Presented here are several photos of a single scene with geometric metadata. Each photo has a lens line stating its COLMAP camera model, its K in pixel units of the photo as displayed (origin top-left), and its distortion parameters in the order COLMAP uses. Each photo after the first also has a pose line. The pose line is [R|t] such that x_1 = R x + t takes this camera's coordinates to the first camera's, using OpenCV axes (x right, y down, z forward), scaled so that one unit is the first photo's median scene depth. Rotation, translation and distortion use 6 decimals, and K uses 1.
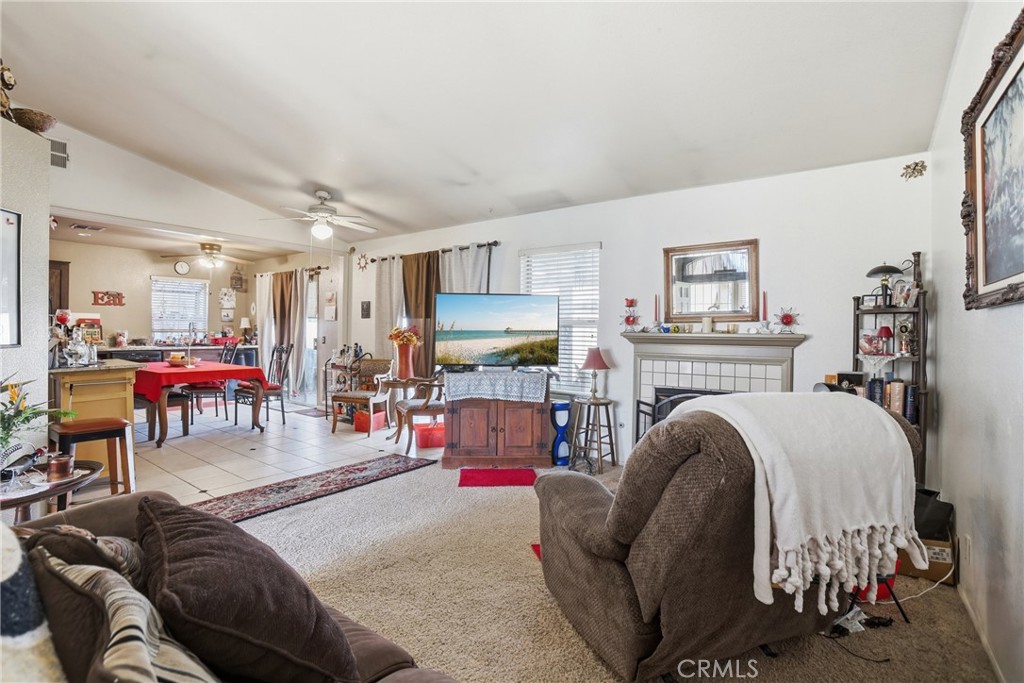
lens RADIAL K [[472.6, 0, 507.2], [0, 472.6, 335.4], [0, 0, 1]] dist [-0.064664, 0.024160]
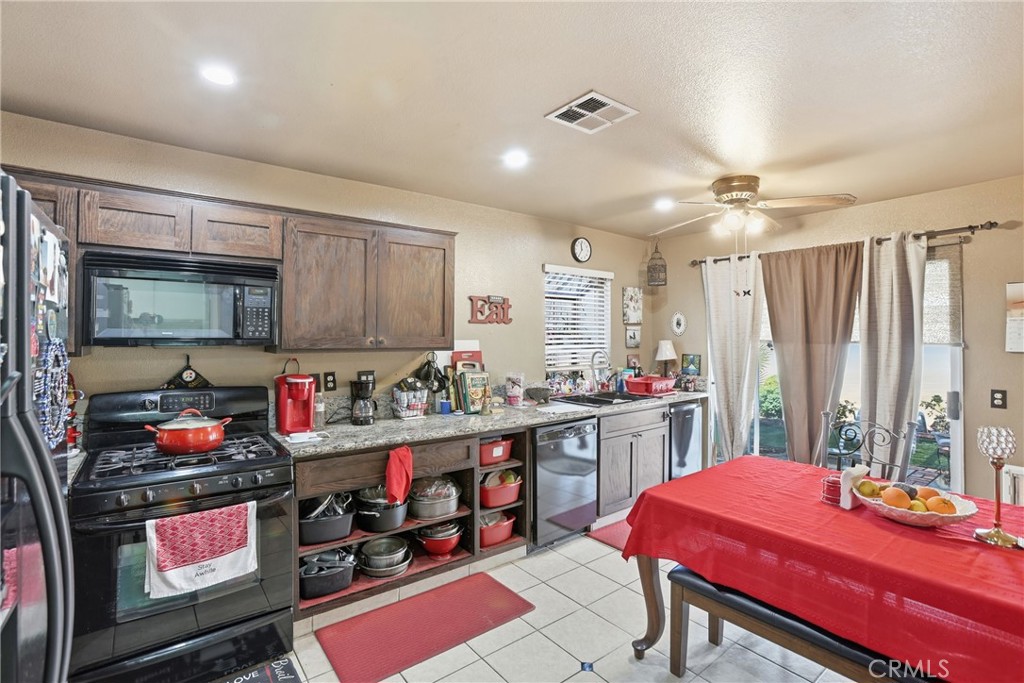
lens RADIAL K [[472.6, 0, 509.2], [0, 472.6, 331.5], [0, 0, 1]] dist [-0.064664, 0.024160]
pose [[0.965415, -0.013078, -0.260390, -0.813727], [0.006998, 0.999681, -0.024261, -0.049603], [0.260625, 0.021600, 0.965199, 0.568488]]
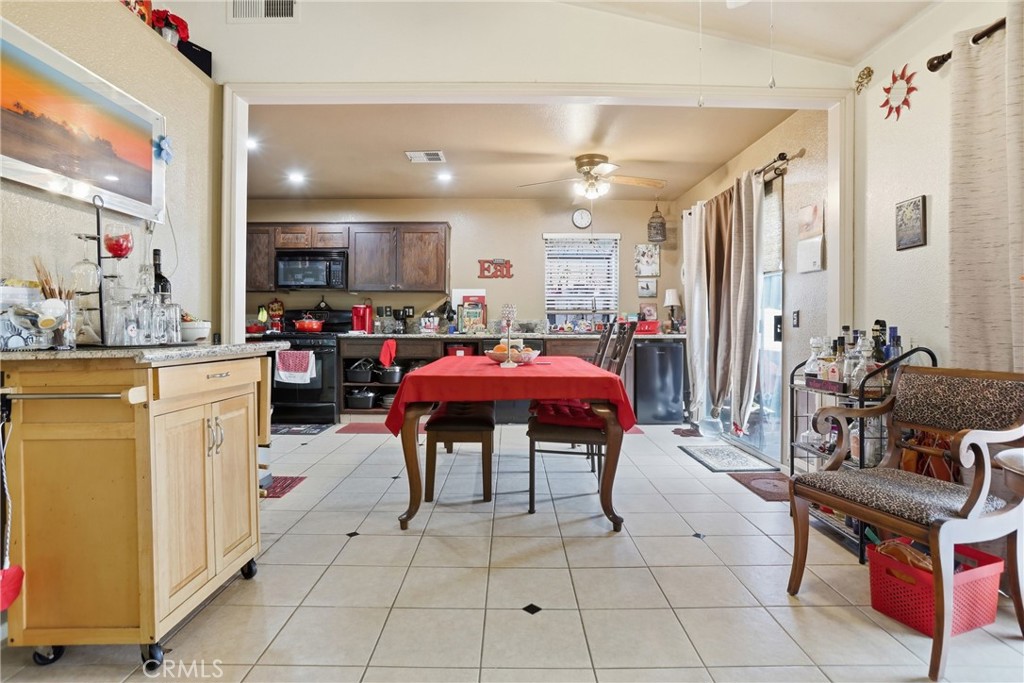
lens RADIAL K [[540.3, 0, 513.2], [0, 540.3, 328.4], [0, 0, 1]] dist [-0.041622, 0.008648]
pose [[0.608461, -0.004918, -0.793569, -0.177007], [-0.004410, 0.999944, -0.009578, 0.028322], [0.793571, 0.009327, 0.608406, 0.550784]]
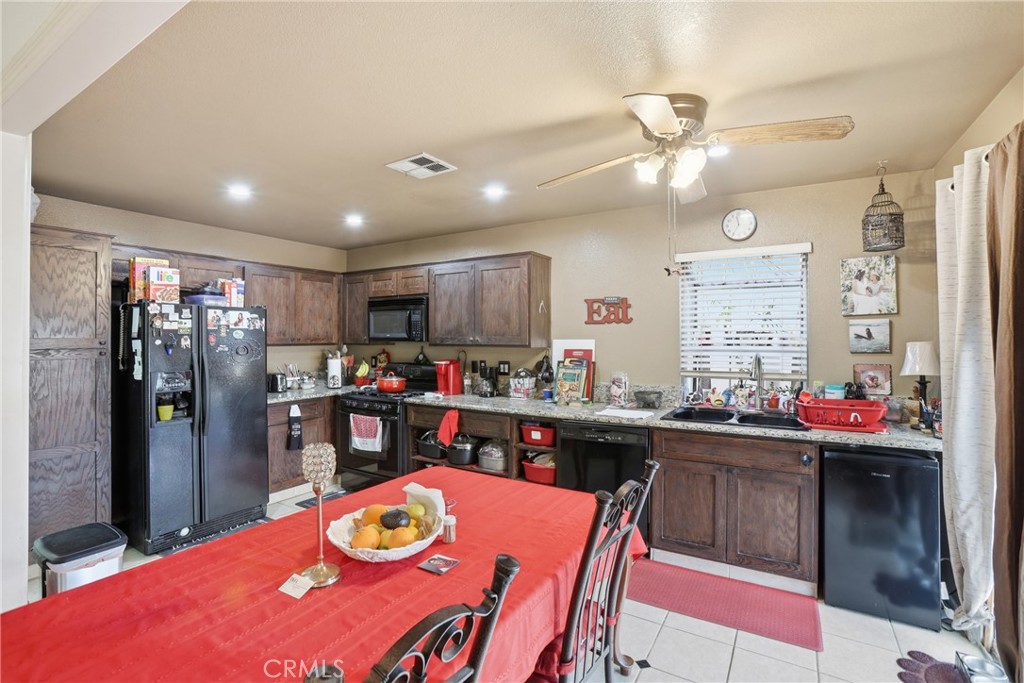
lens RADIAL K [[472.6, 0, 517.8], [0, 472.6, 333.5], [0, 0, 1]] dist [-0.064664, 0.024160]
pose [[0.097667, -0.016664, -0.995080, -0.391213], [-0.007072, 0.999823, -0.017437, -0.049904], [0.995194, 0.008741, 0.097532, 0.955722]]
